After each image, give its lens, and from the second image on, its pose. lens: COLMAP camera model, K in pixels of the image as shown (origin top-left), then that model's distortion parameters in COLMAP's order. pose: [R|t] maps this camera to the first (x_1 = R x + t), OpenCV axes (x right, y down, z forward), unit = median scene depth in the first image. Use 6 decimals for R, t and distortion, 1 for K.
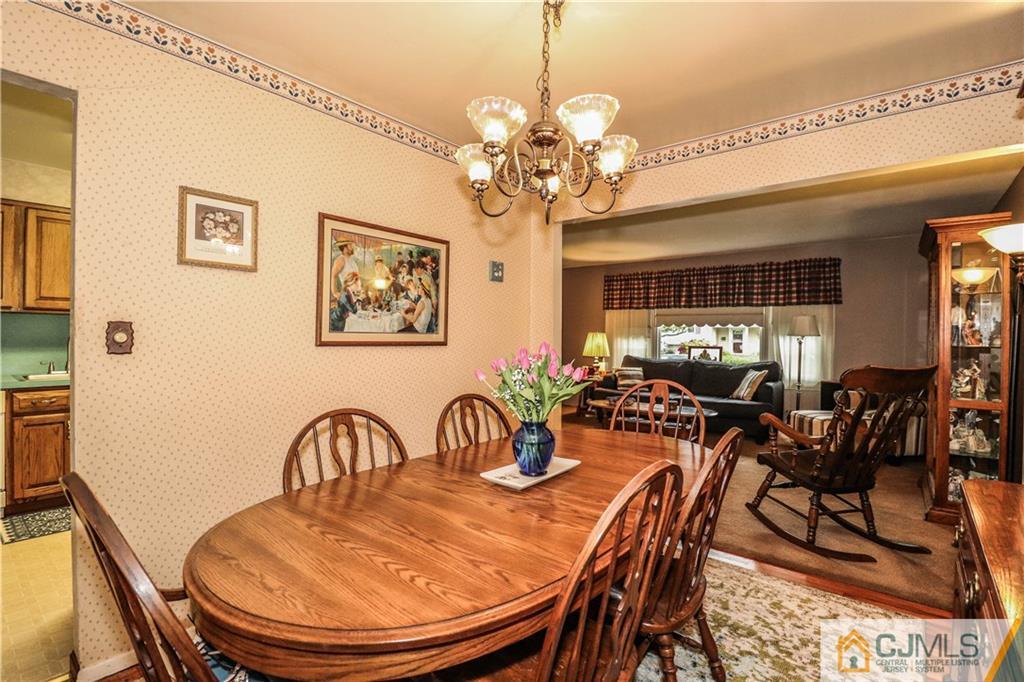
lens RADIAL K [[480.4, 0, 510.4], [0, 480.4, 336.0], [0, 0, 1]] dist [0.000633, -0.011285]
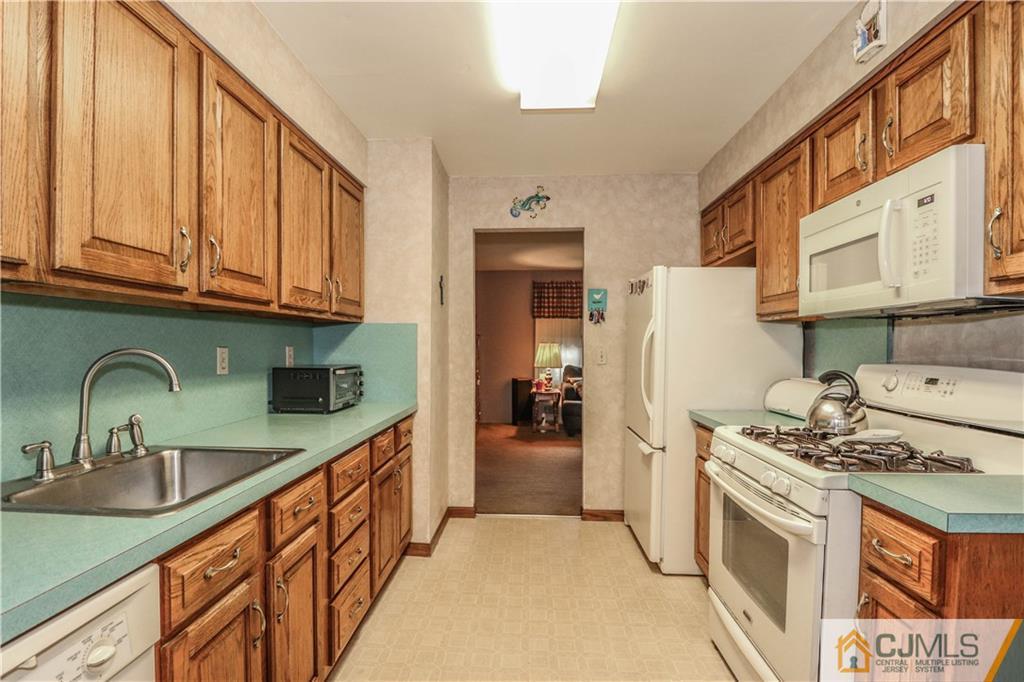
lens RADIAL K [[489.2, 0, 508.5], [0, 489.2, 359.1], [0, 0, 1]] dist [-0.017252, -0.000852]
pose [[0.799839, -0.021922, 0.599815, -0.512432], [0.002946, 0.999464, 0.032601, -0.006547], [-0.600208, -0.024309, 0.799475, 0.311060]]
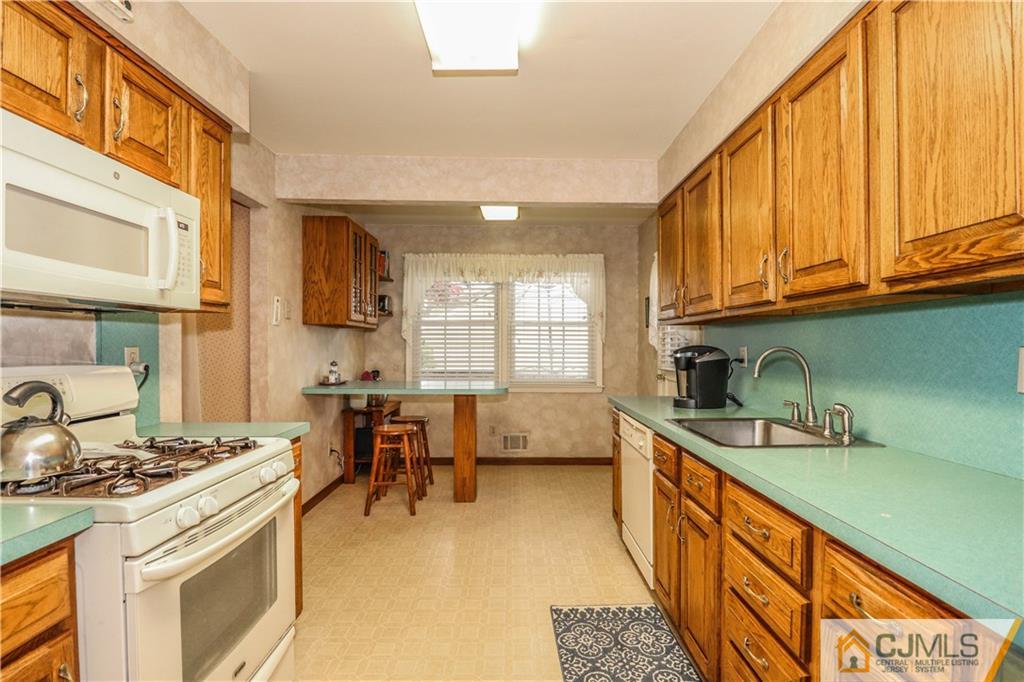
lens RADIAL K [[472.1, 0, 504.4], [0, 472.1, 341.4], [0, 0, 1]] dist [-0.000325, -0.012679]
pose [[-0.776261, -0.011809, -0.630301, -0.211136], [-0.004238, 0.999900, -0.013515, -0.003384], [0.630397, -0.007820, -0.776233, 0.681134]]
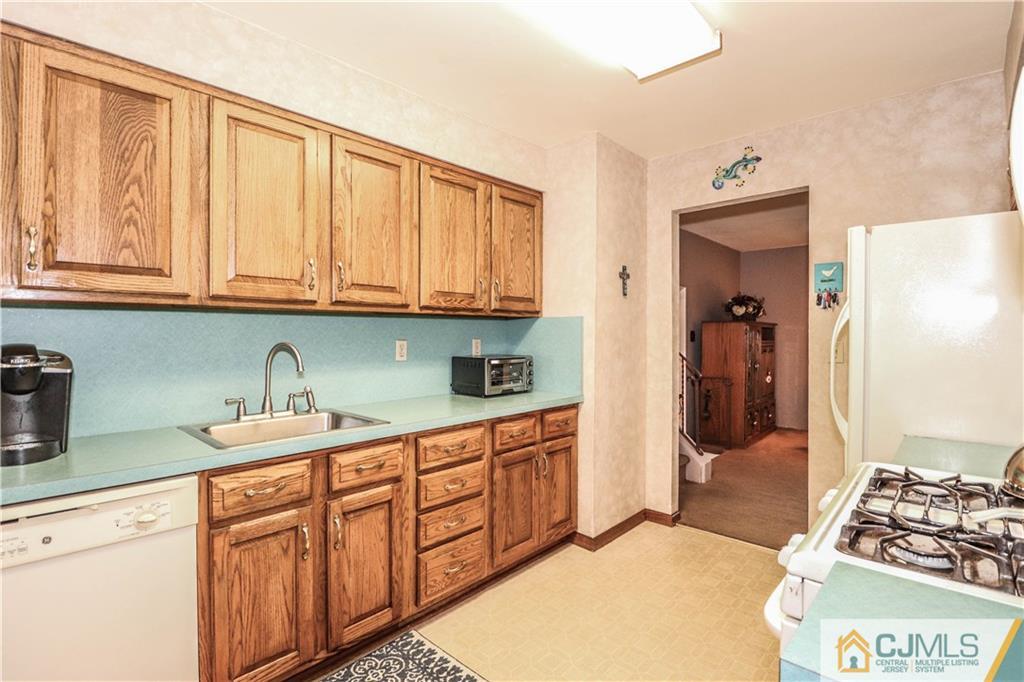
lens RADIAL K [[488.8, 0, 514.4], [0, 488.8, 338.5], [0, 0, 1]] dist [0.001029, -0.012157]
pose [[0.998241, -0.008355, -0.058691, -0.351364], [0.008851, 0.999927, 0.008203, -0.008483], [0.058618, -0.008709, 0.998243, 0.263264]]
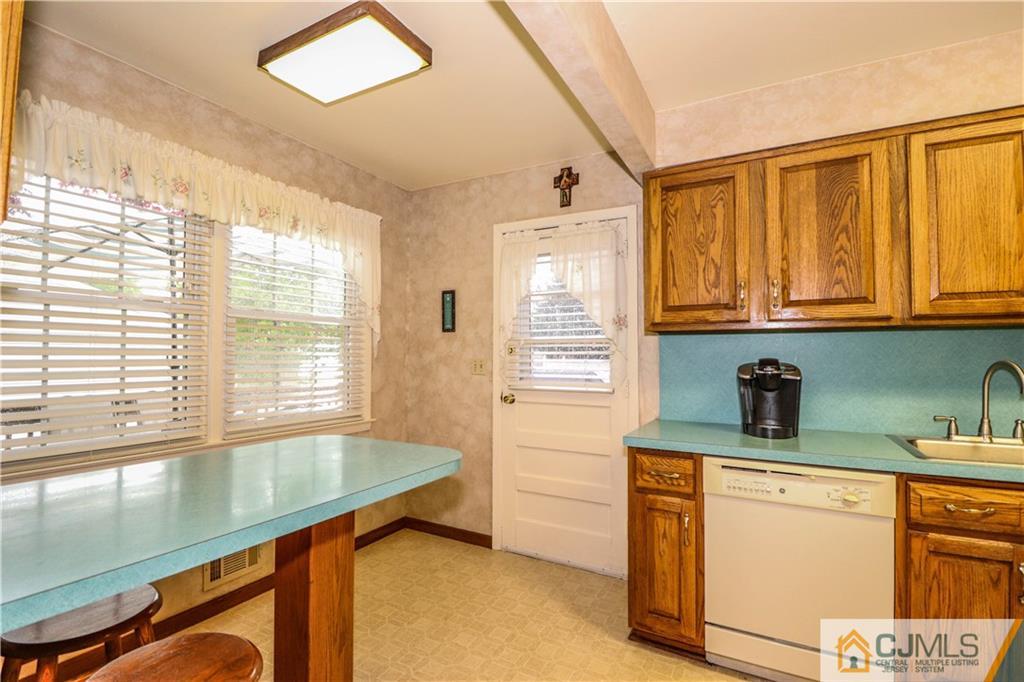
lens RADIAL K [[472.1, 0, 504.4], [0, 472.1, 341.4], [0, 0, 1]] dist [-0.000325, -0.012679]
pose [[0.183057, -0.036634, -0.982420, -0.305197], [-0.000957, 0.999298, -0.037442, -0.005603], [0.983102, 0.007794, 0.182893, 0.232371]]
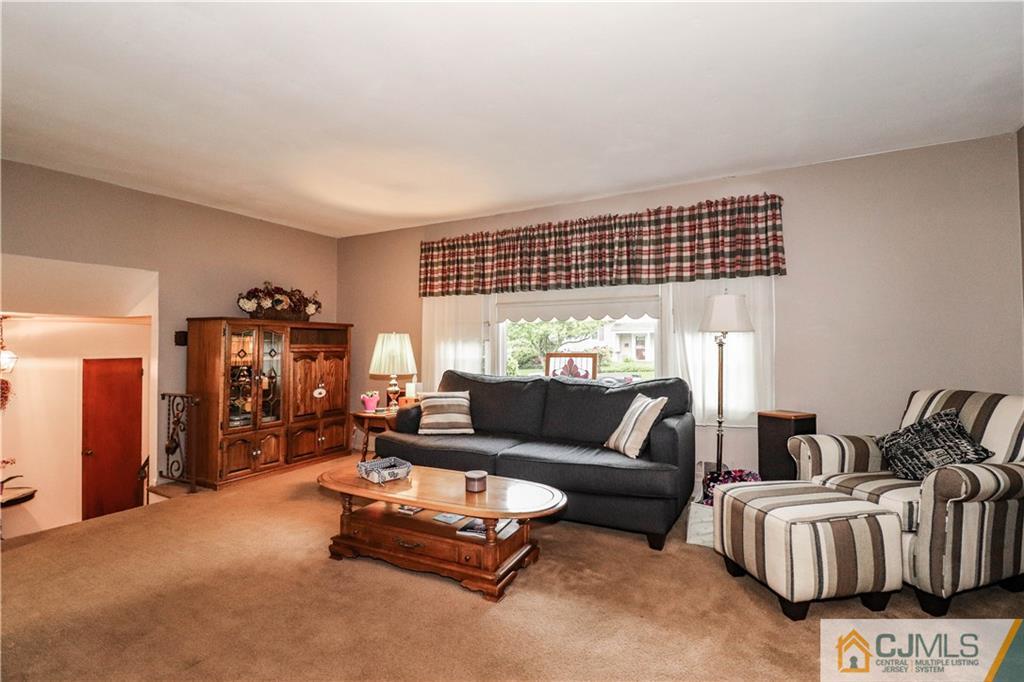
lens RADIAL K [[480.4, 0, 510.4], [0, 480.4, 336.0], [0, 0, 1]] dist [0.000633, -0.011285]
pose [[0.985087, -0.011660, 0.171664, 0.244576], [0.015033, 0.999718, -0.018362, 0.010391], [-0.171402, 0.020669, 0.984984, 0.449275]]
